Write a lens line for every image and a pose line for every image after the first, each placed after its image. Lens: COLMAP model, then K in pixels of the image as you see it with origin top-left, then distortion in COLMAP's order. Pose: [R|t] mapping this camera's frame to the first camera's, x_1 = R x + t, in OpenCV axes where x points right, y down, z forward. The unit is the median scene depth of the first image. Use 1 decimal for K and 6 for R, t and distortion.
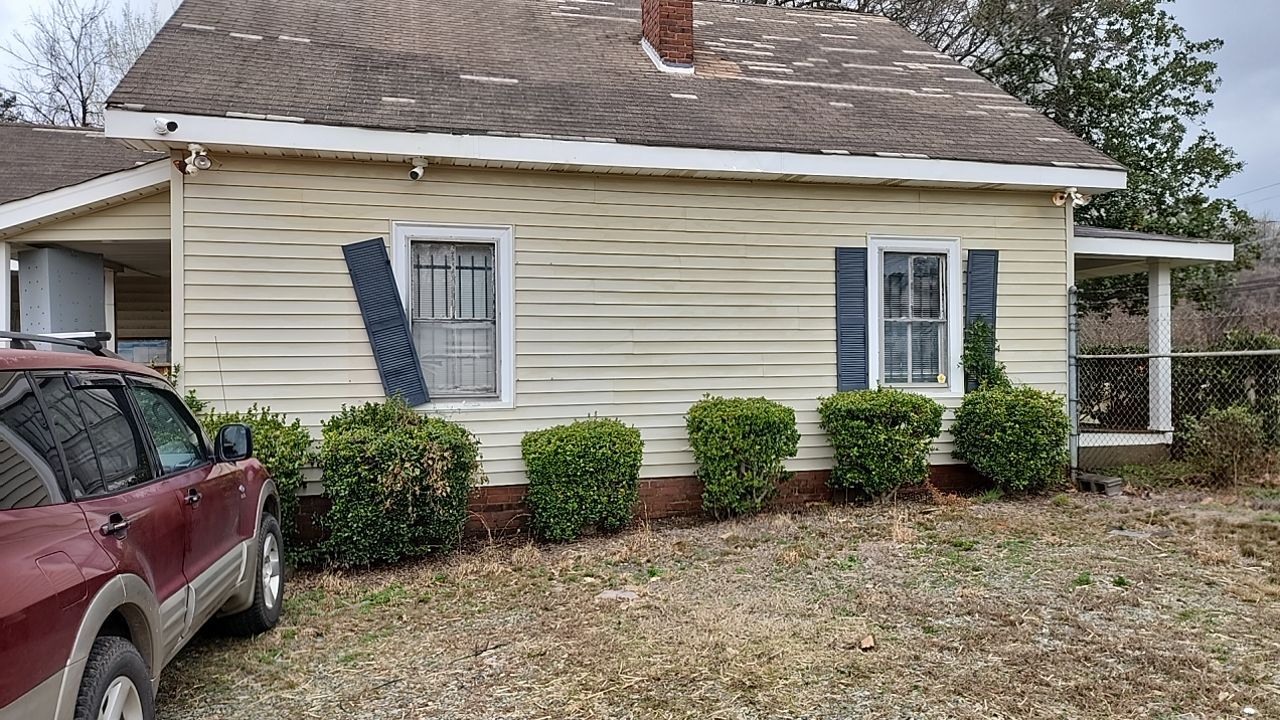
lens RADIAL K [[852.3, 0, 641.9], [0, 852.3, 359.8], [0, 0, 1]] dist [0.056769, -0.028829]
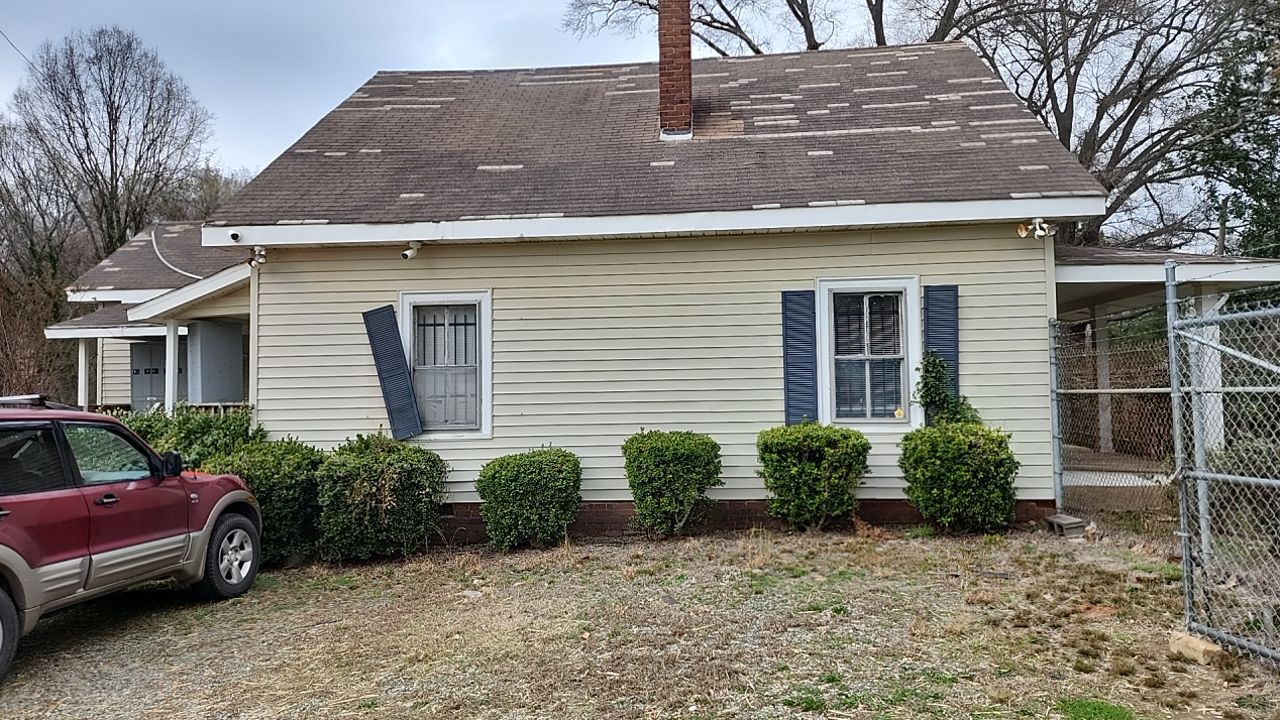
lens RADIAL K [[852.3, 0, 647.0], [0, 852.3, 351.3], [0, 0, 1]] dist [0.056769, -0.028829]
pose [[0.939817, -0.022477, -0.340938, 0.458075], [0.010516, 0.999264, -0.036892, -0.019709], [0.341516, 0.031086, 0.939362, -0.067371]]
